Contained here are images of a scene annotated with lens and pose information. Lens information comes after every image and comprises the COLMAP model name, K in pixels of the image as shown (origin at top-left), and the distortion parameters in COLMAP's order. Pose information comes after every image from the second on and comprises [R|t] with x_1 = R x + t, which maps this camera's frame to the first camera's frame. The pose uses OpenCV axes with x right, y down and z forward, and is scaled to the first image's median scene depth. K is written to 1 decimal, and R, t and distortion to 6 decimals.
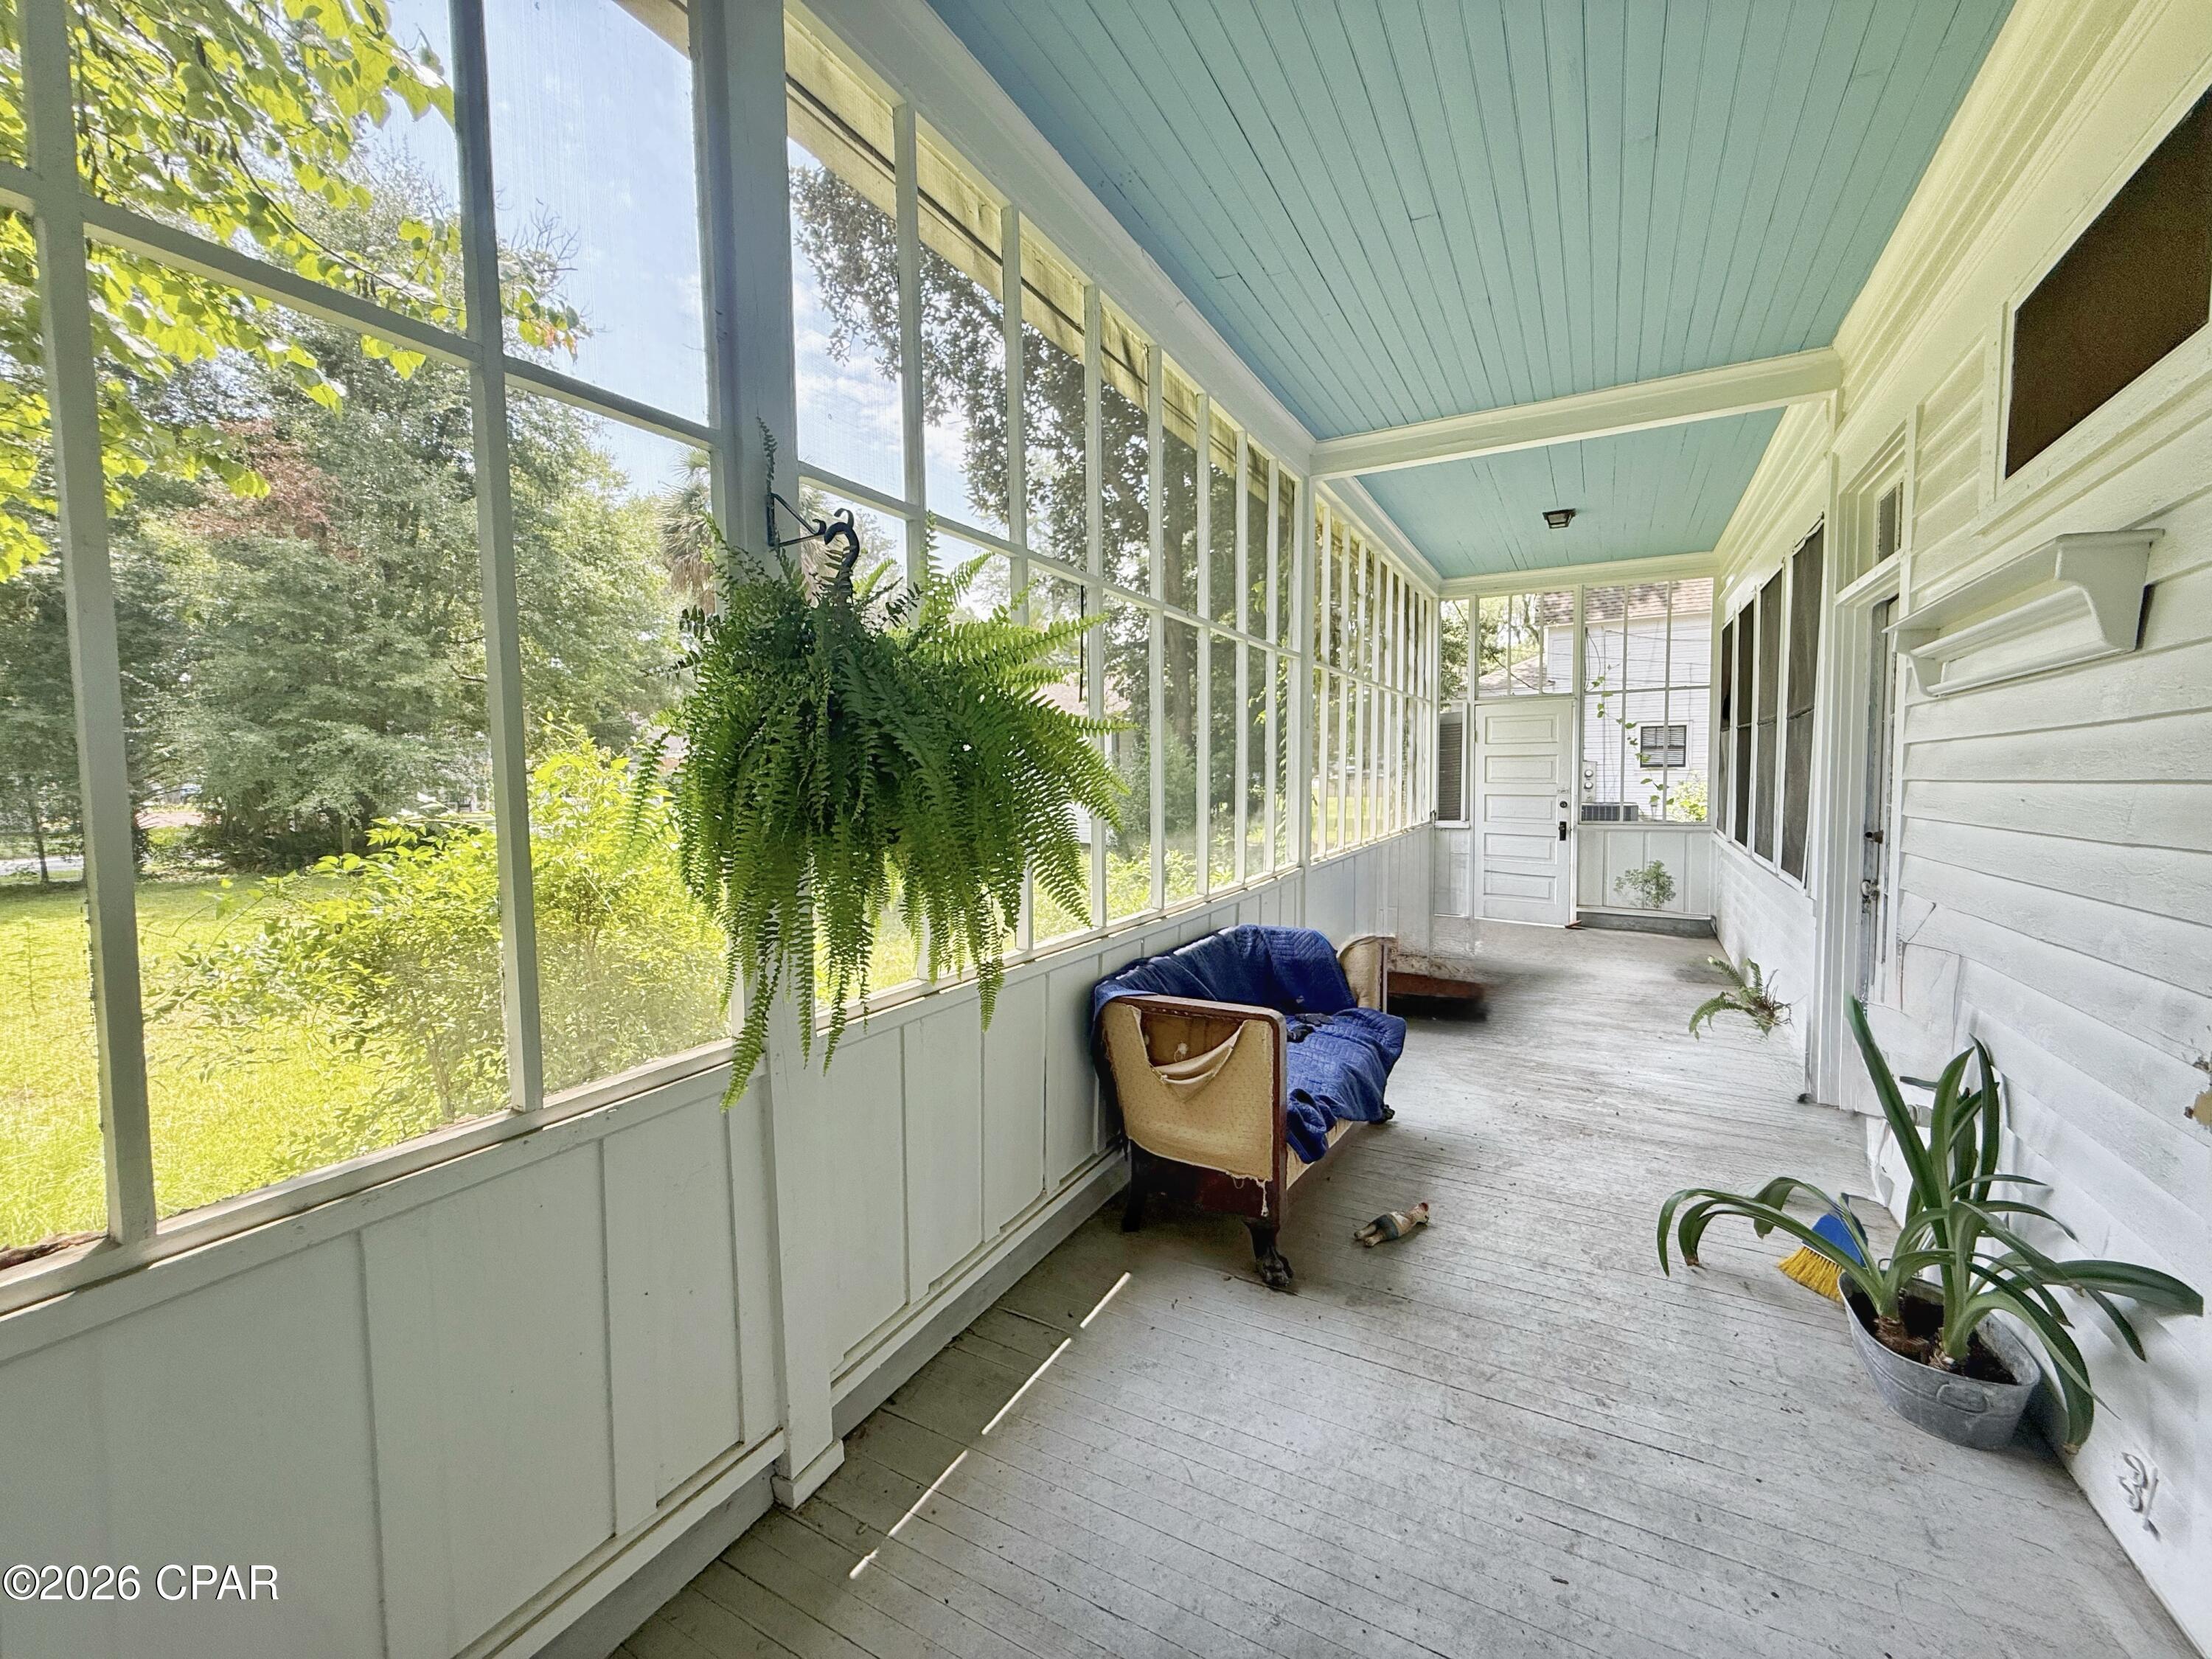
lens RADIAL K [[879.6, 0, 1099.2], [0, 879.6, 825.4], [0, 0, 1]] dist [-0.000539, 0.000174]
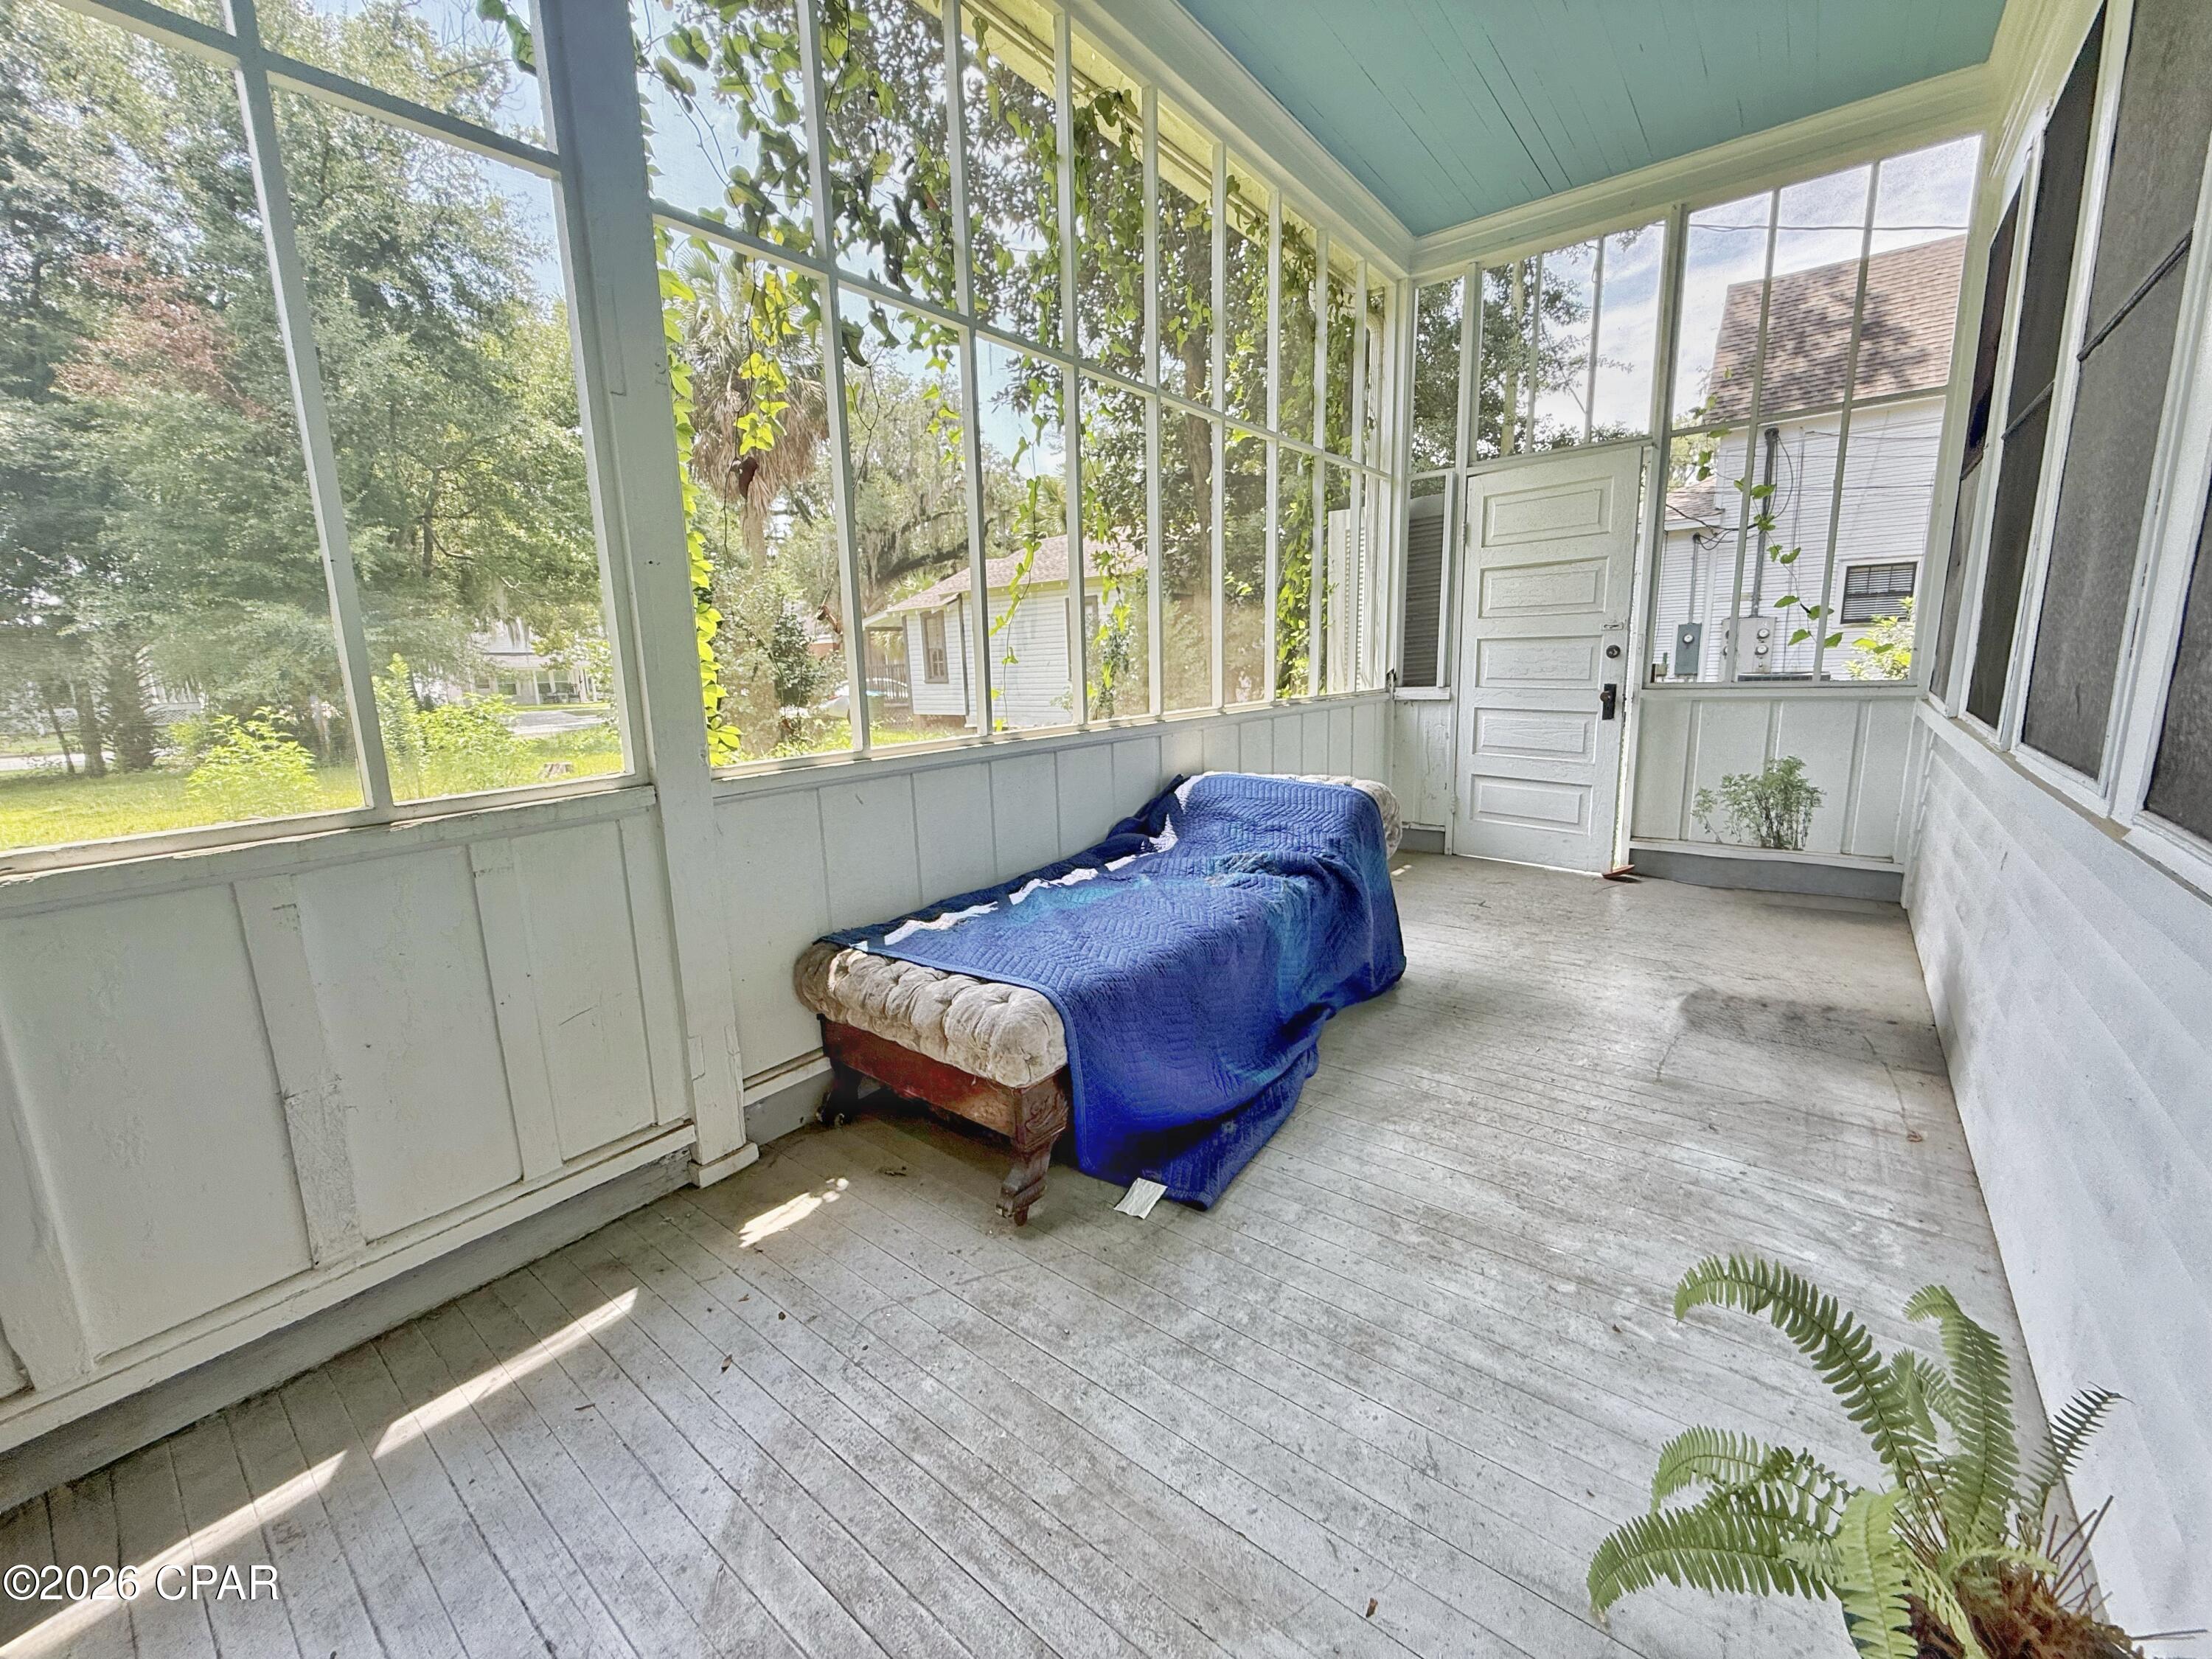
lens RADIAL K [[879.6, 0, 1099.2], [0, 879.6, 825.4], [0, 0, 1]] dist [-0.000539, 0.000174]
pose [[0.987864, 0.012693, -0.154803, 0.298784], [0.007103, 0.991921, 0.126659, 0.011014], [0.155160, -0.126222, 0.979793, 0.407140]]
